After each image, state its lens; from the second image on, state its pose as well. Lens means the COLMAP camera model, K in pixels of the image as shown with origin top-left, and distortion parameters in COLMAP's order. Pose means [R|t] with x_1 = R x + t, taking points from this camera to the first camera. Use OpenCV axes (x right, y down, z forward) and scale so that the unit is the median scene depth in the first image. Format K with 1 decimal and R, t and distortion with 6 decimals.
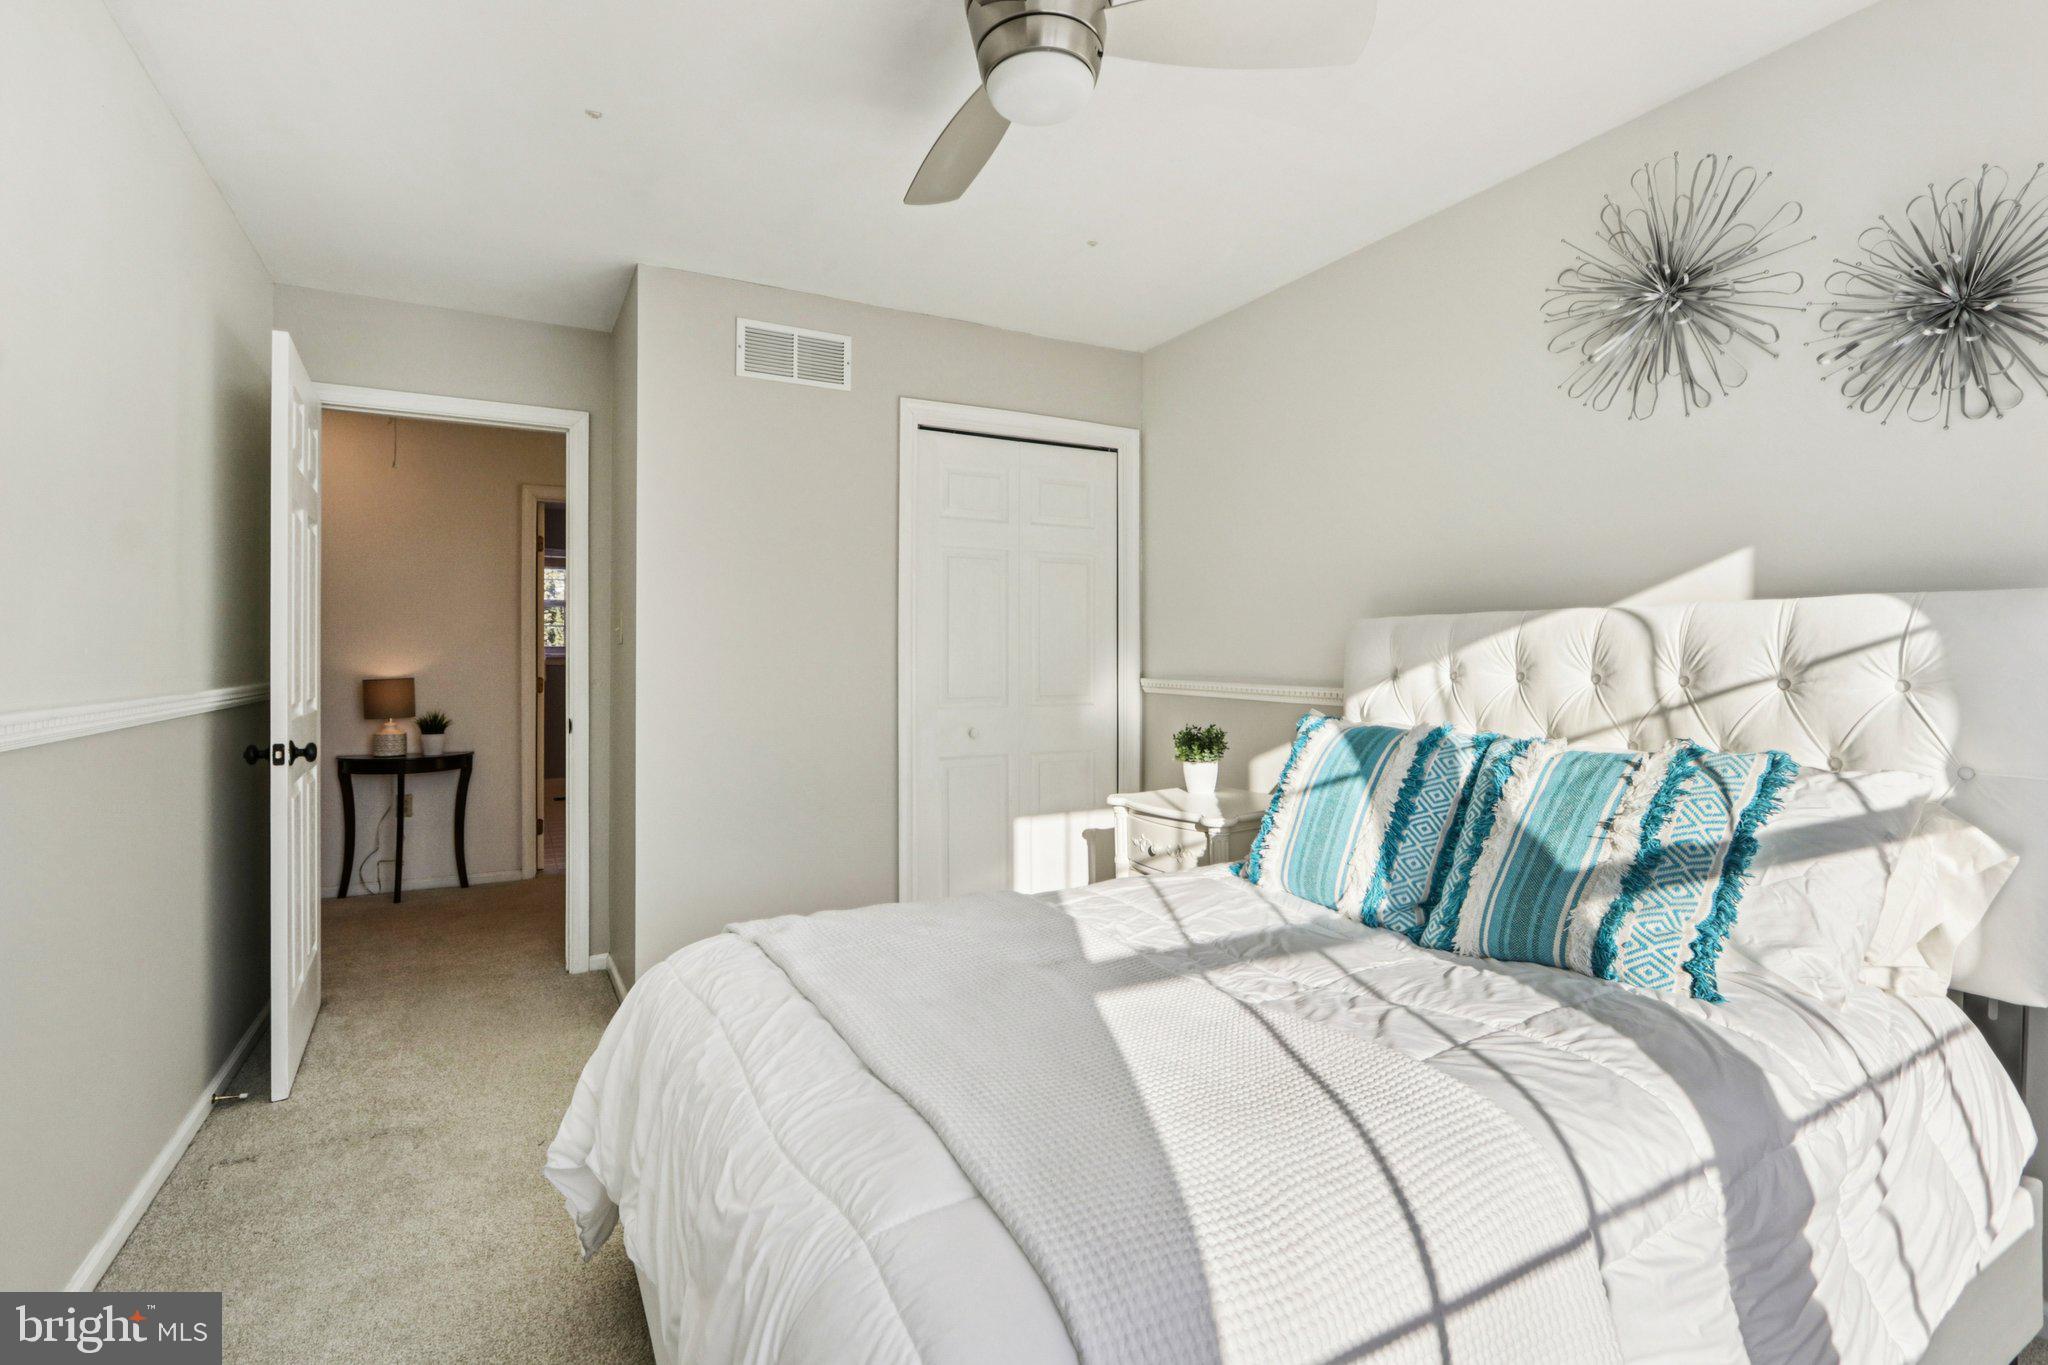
lens RADIAL K [[960.6, 0, 1028.2], [0, 960.6, 665.5], [0, 0, 1]] dist [-0.019070, 0.001121]
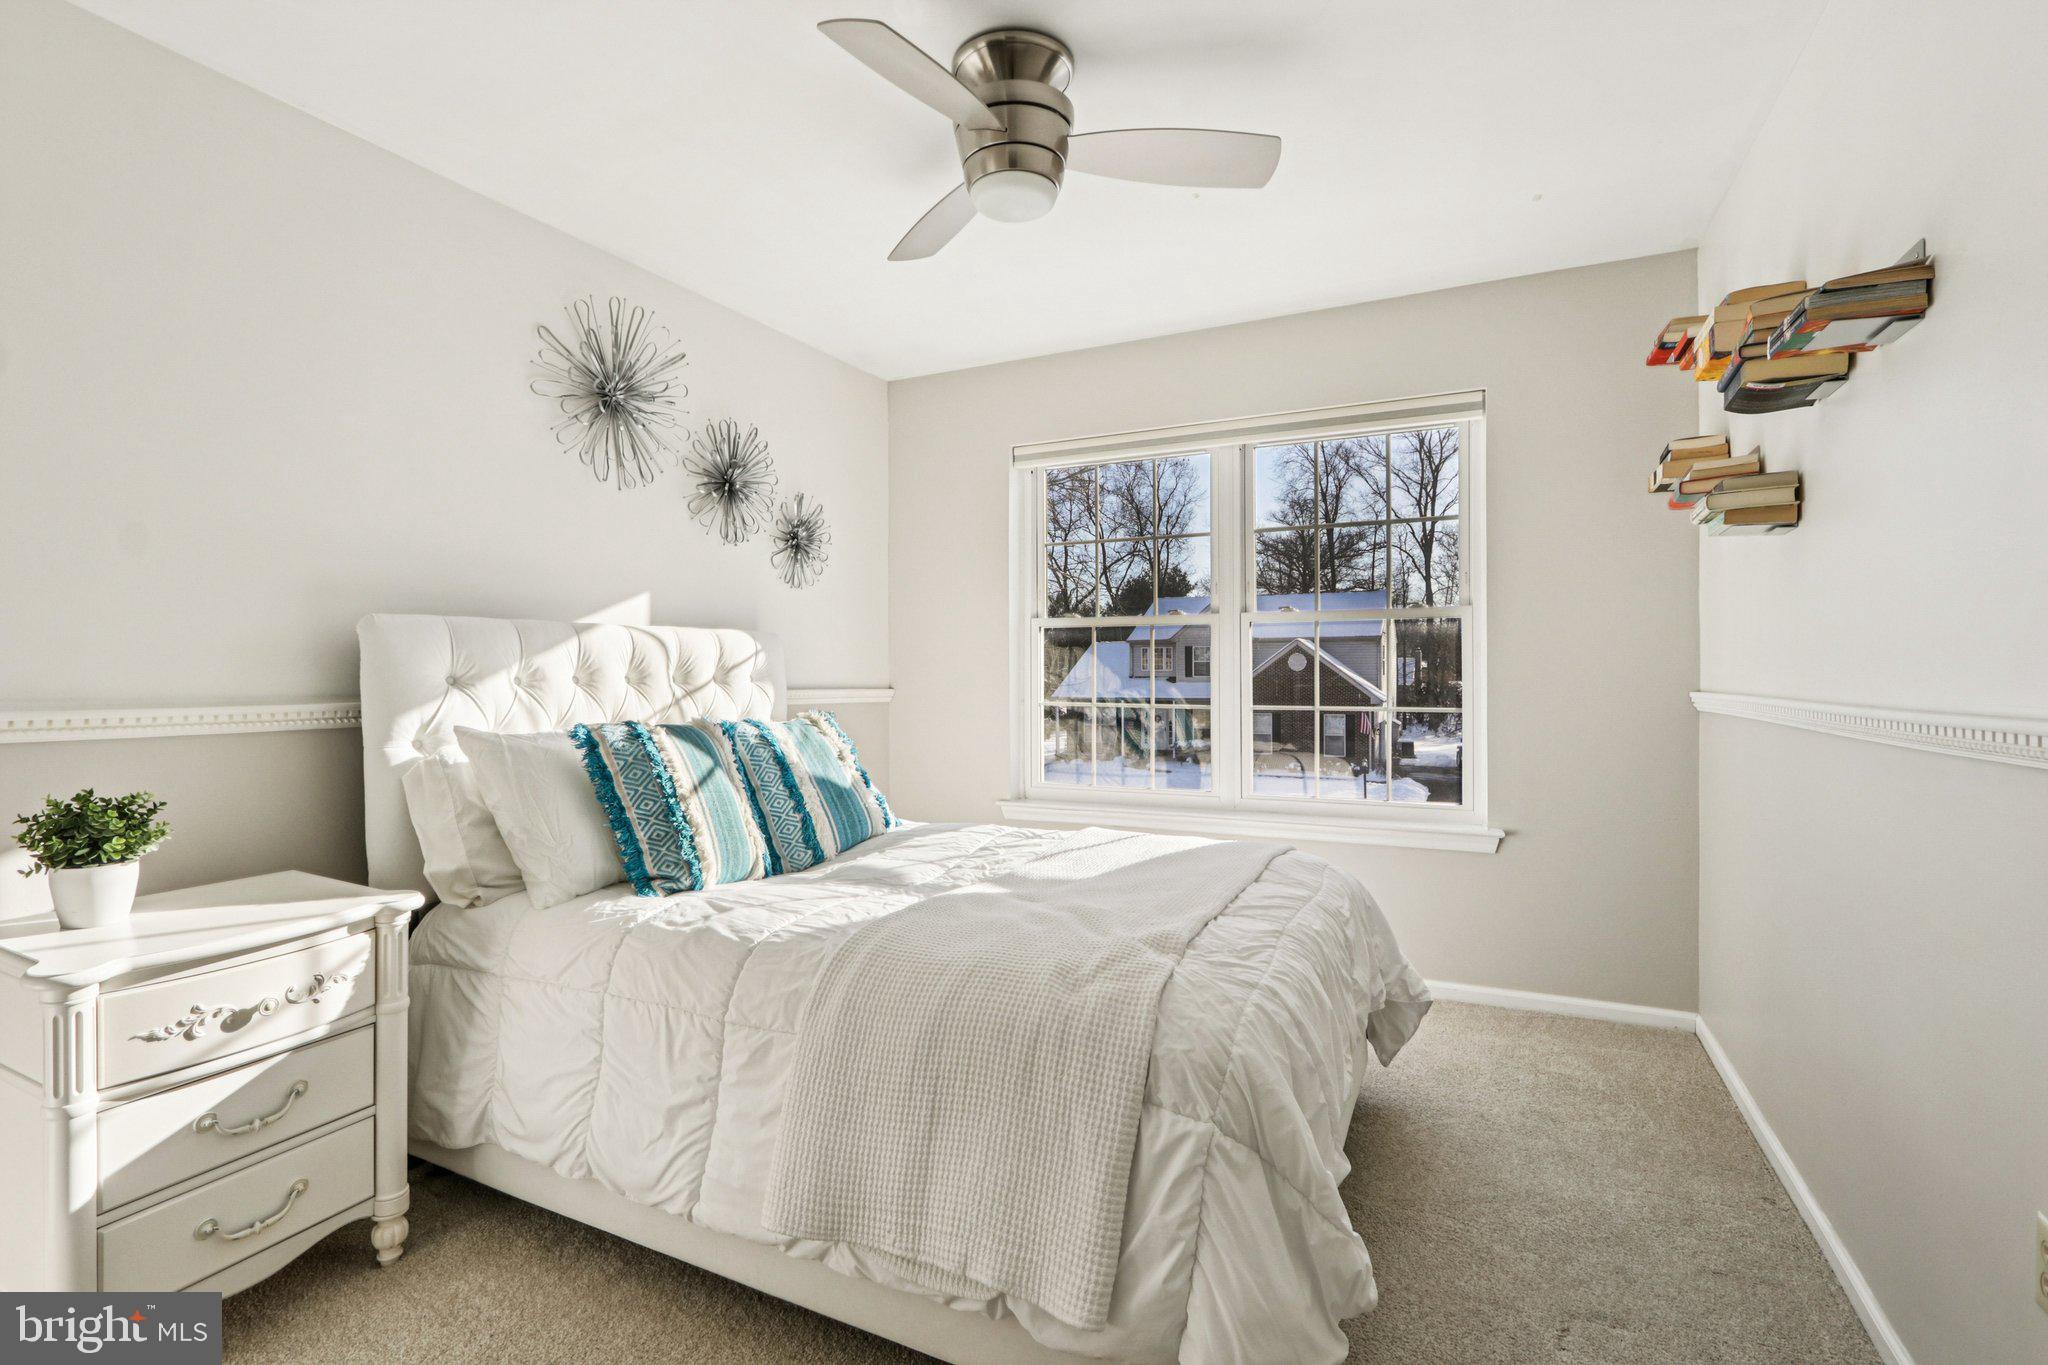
lens RADIAL K [[960.6, 0, 1024.9], [0, 960.6, 674.9], [0, 0, 1]] dist [-0.019070, 0.001121]
pose [[-0.579353, -0.007312, 0.815044, -0.812305], [0.005309, 0.999905, 0.012744, -0.008289], [-0.815059, 0.011711, -0.579259, 1.371017]]
